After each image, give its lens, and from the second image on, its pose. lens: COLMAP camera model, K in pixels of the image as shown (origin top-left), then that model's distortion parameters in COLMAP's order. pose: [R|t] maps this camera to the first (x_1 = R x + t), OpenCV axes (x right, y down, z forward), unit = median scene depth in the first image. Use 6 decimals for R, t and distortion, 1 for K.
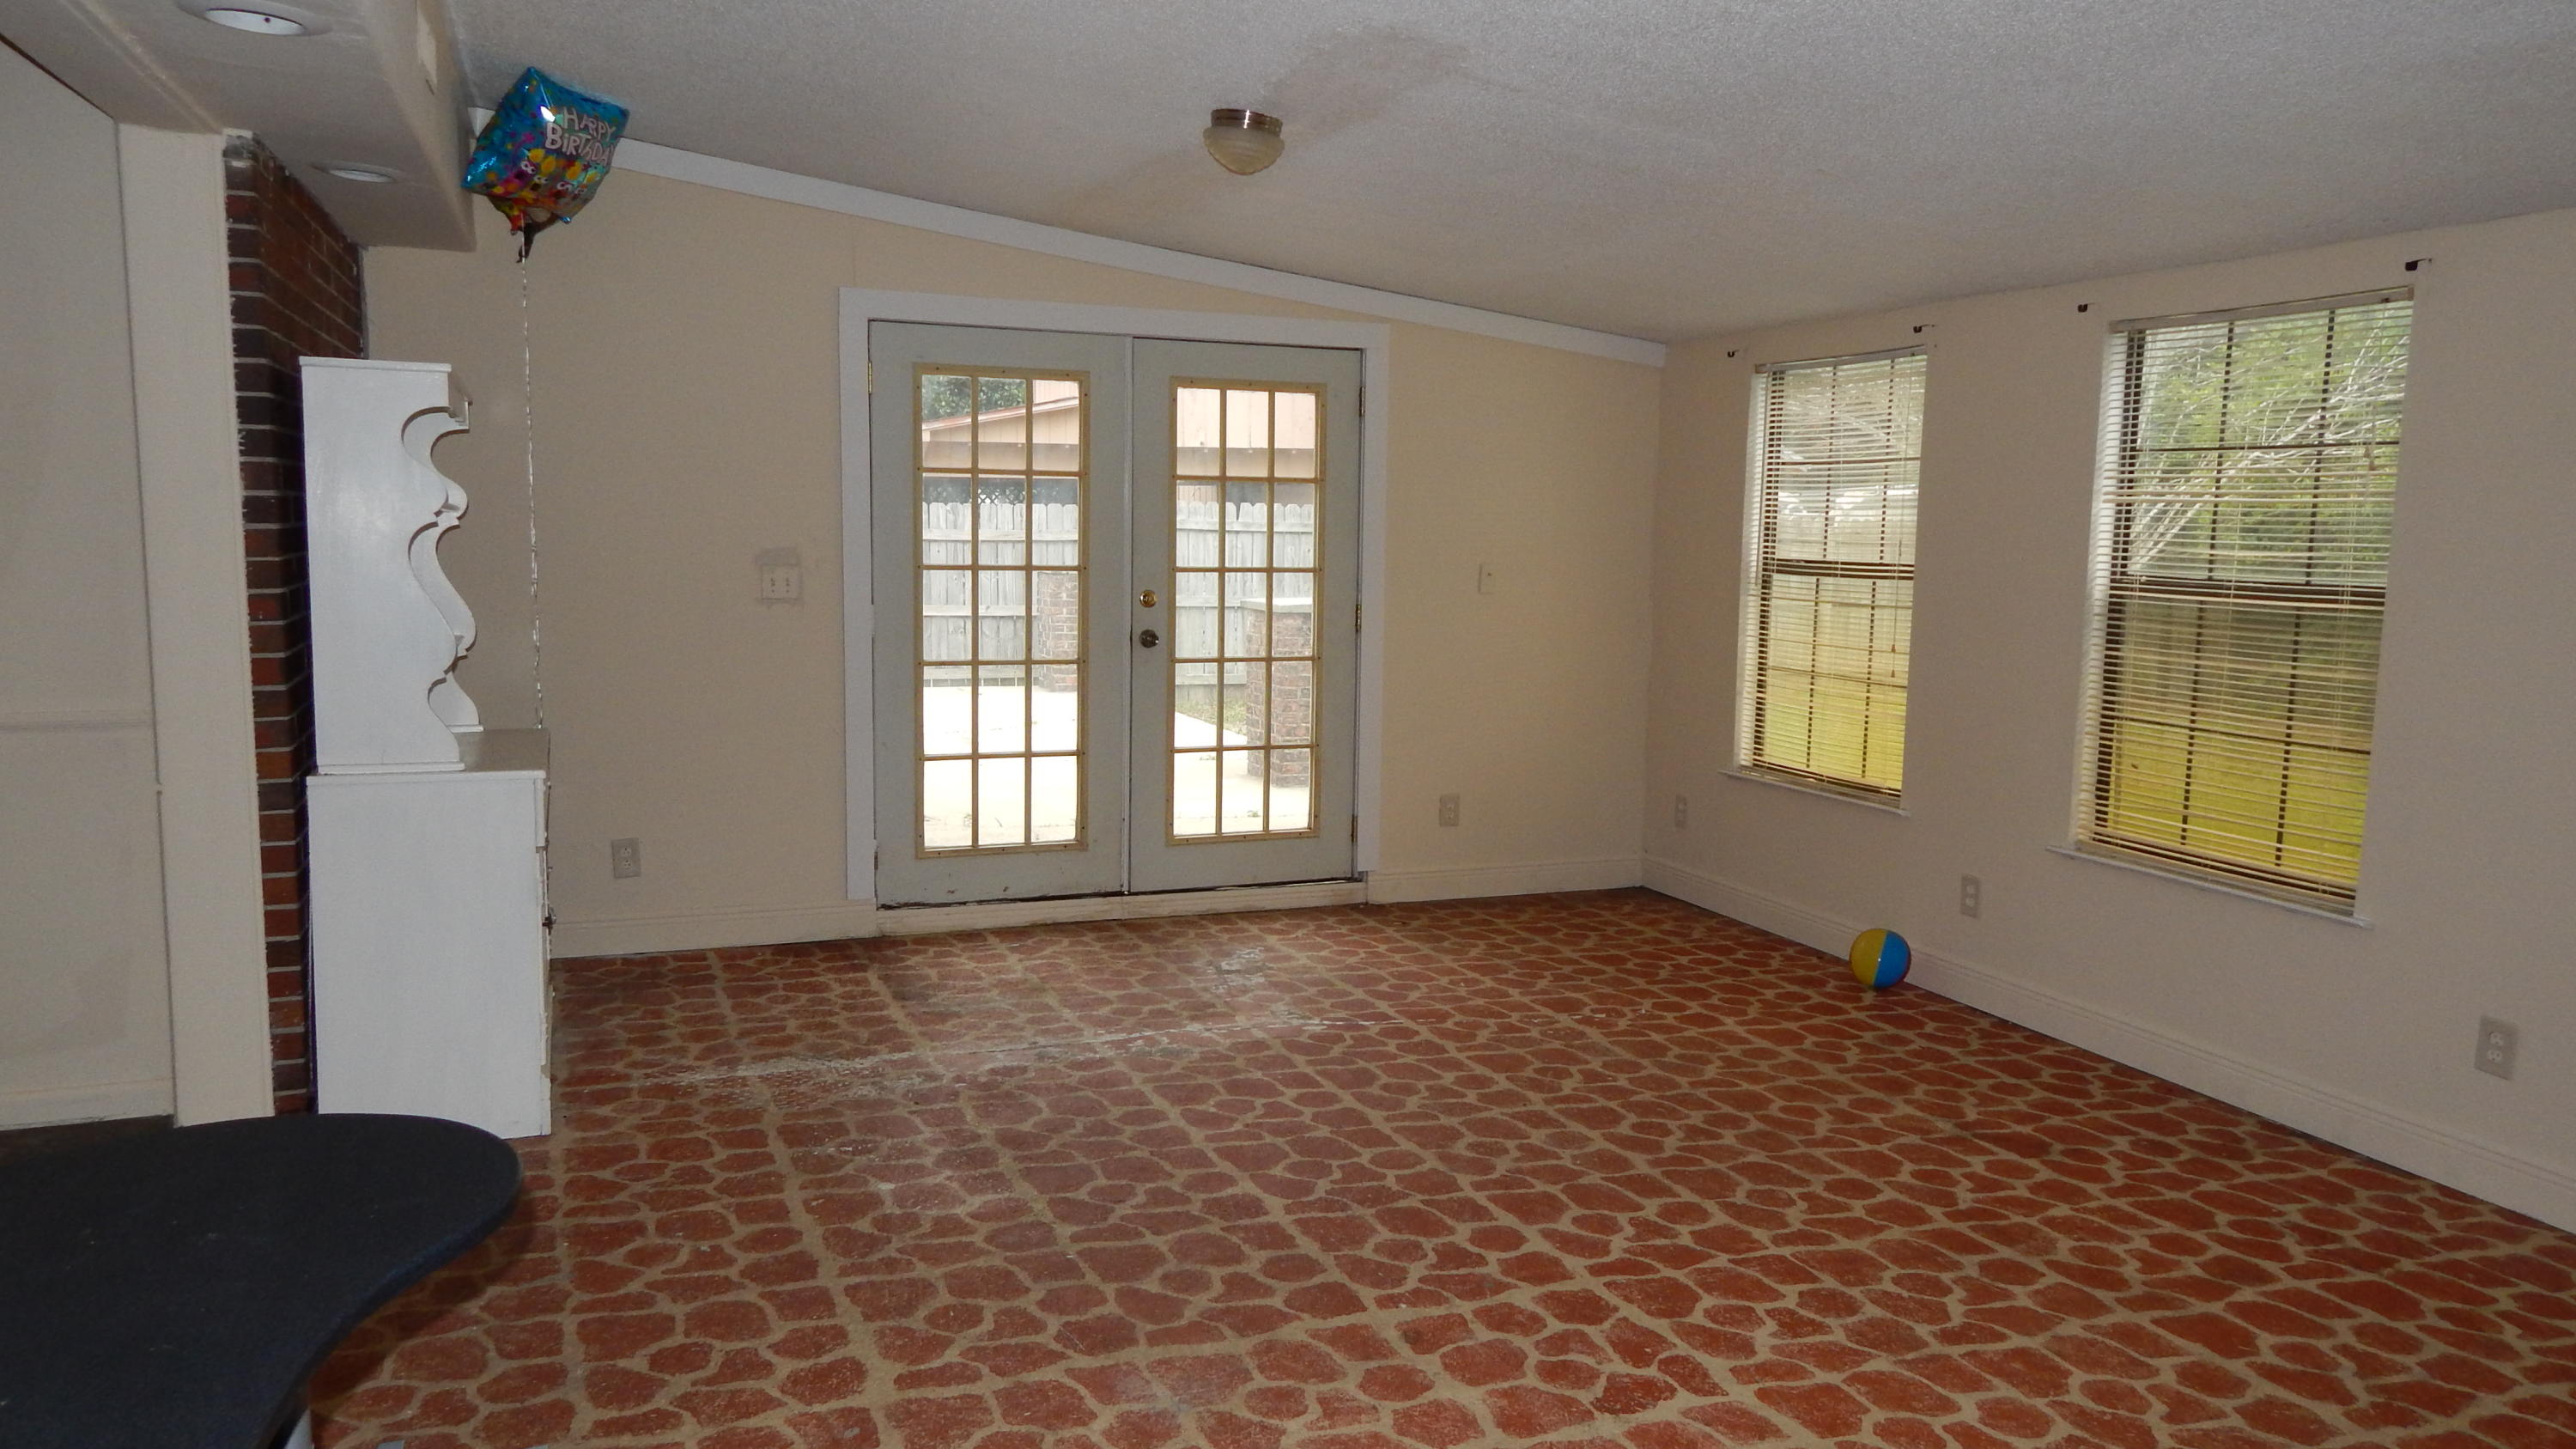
lens RADIAL K [[1742.2, 0, 1299.9], [0, 1742.2, 720.5], [0, 0, 1]] dist [0.019133, -0.003824]
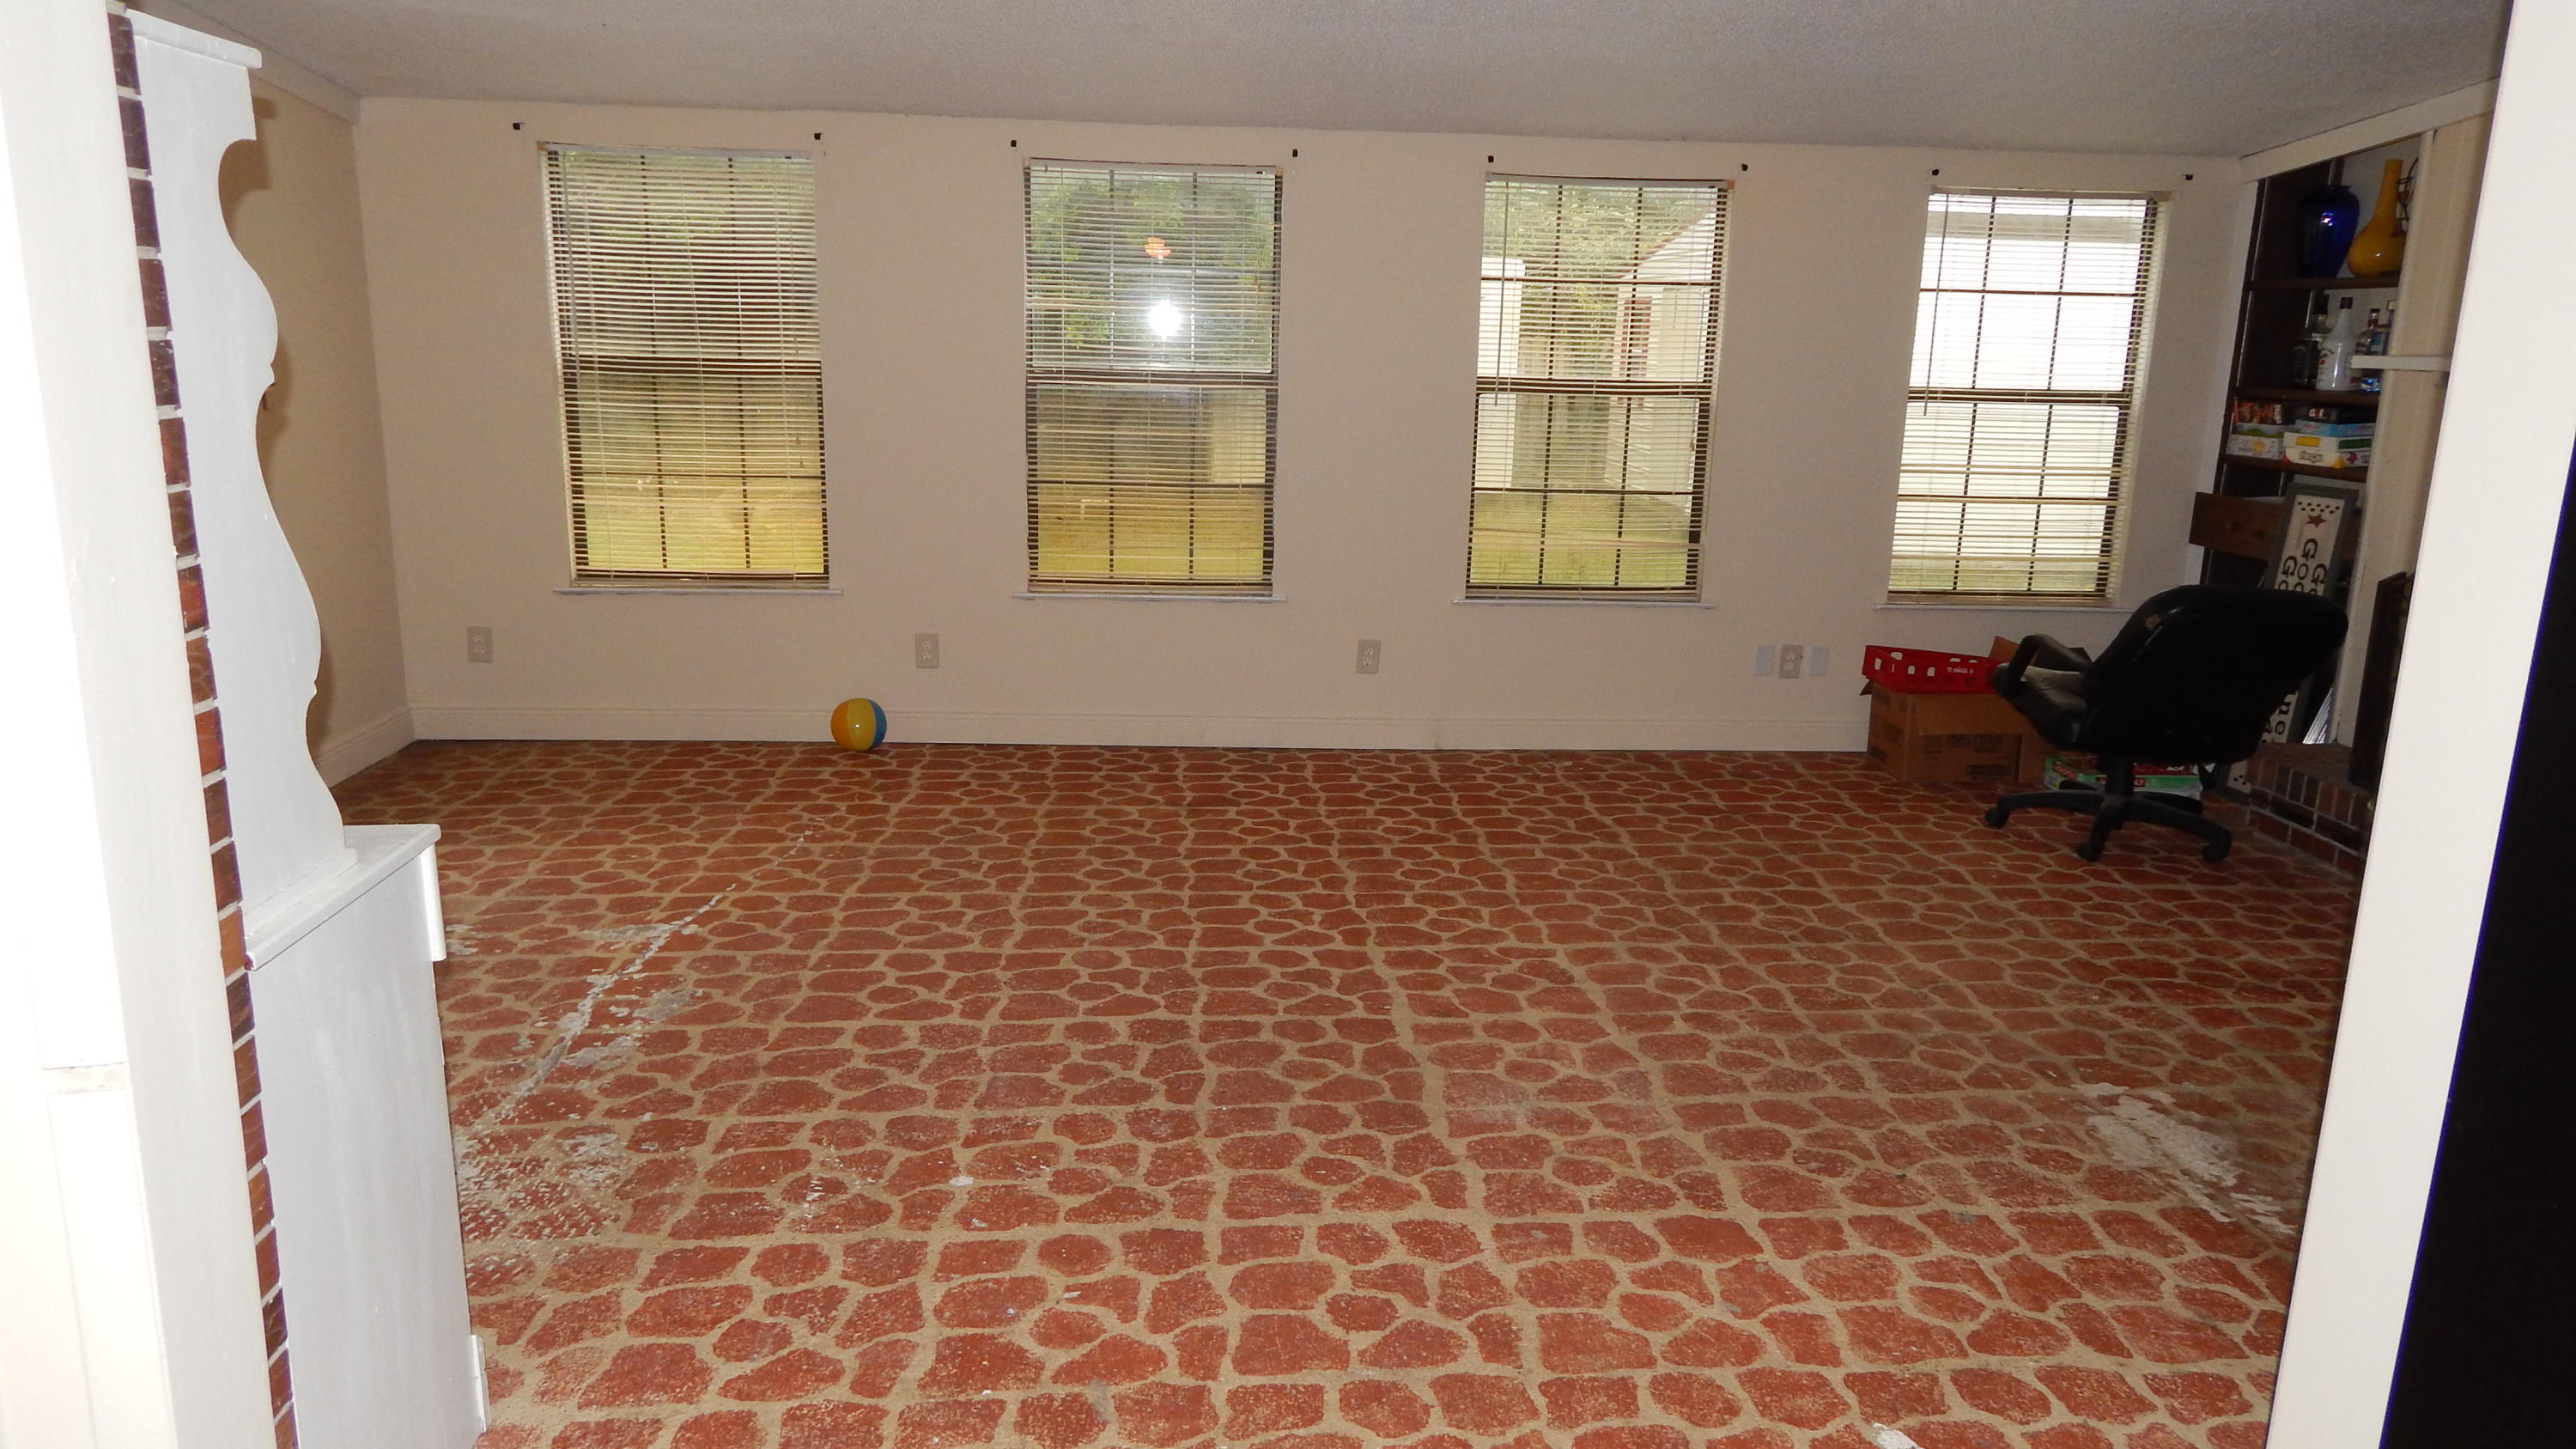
lens RADIAL K [[1711.0, 0, 1313.5], [0, 1711.0, 721.6], [0, 0, 1]] dist [0.031001, -0.059391]
pose [[0.297879, -0.223611, 0.928044, -0.811303], [0.091222, 0.974397, 0.205500, -0.085684], [-0.950235, 0.023444, 0.310650, 0.539114]]
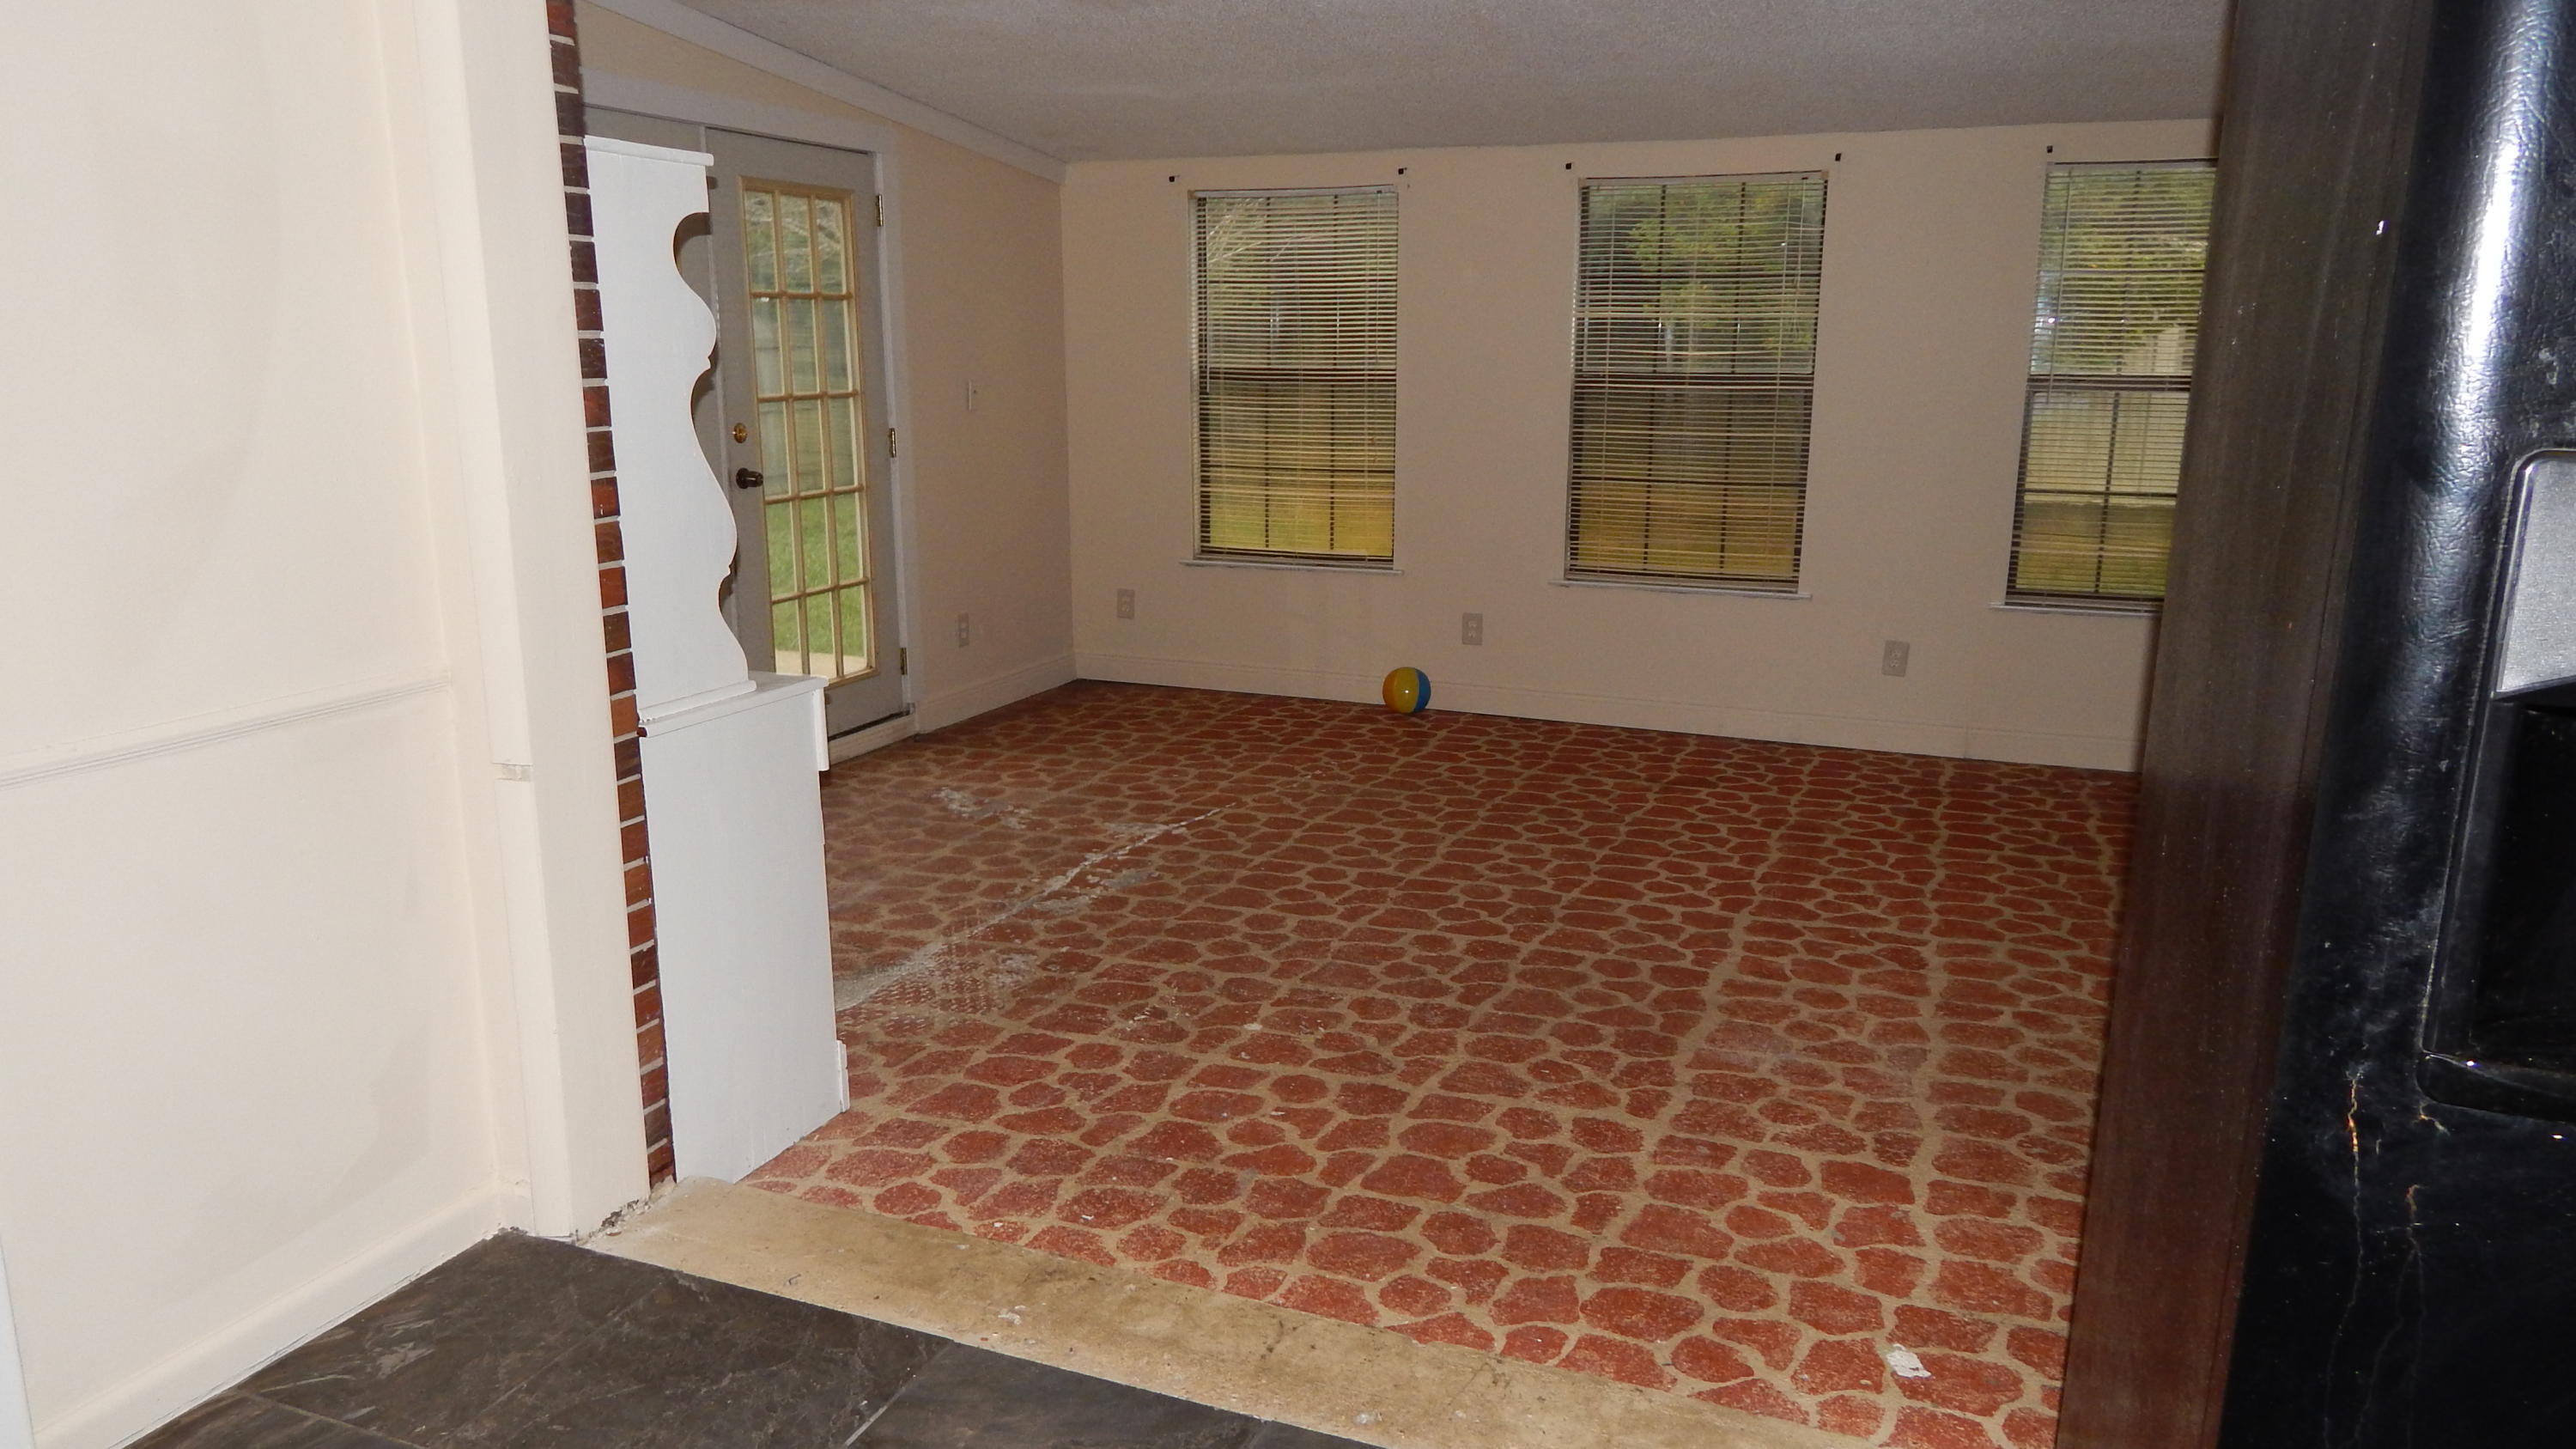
lens RADIAL K [[1723.8, 0, 1310.3], [0, 1723.8, 731.9], [0, 0, 1]] dist [0.002363, -0.007542]
pose [[0.688024, -0.178387, 0.703421, -0.804899], [0.094009, 0.983058, 0.157352, -0.047518], [-0.719573, -0.042134, 0.693137, 0.273724]]
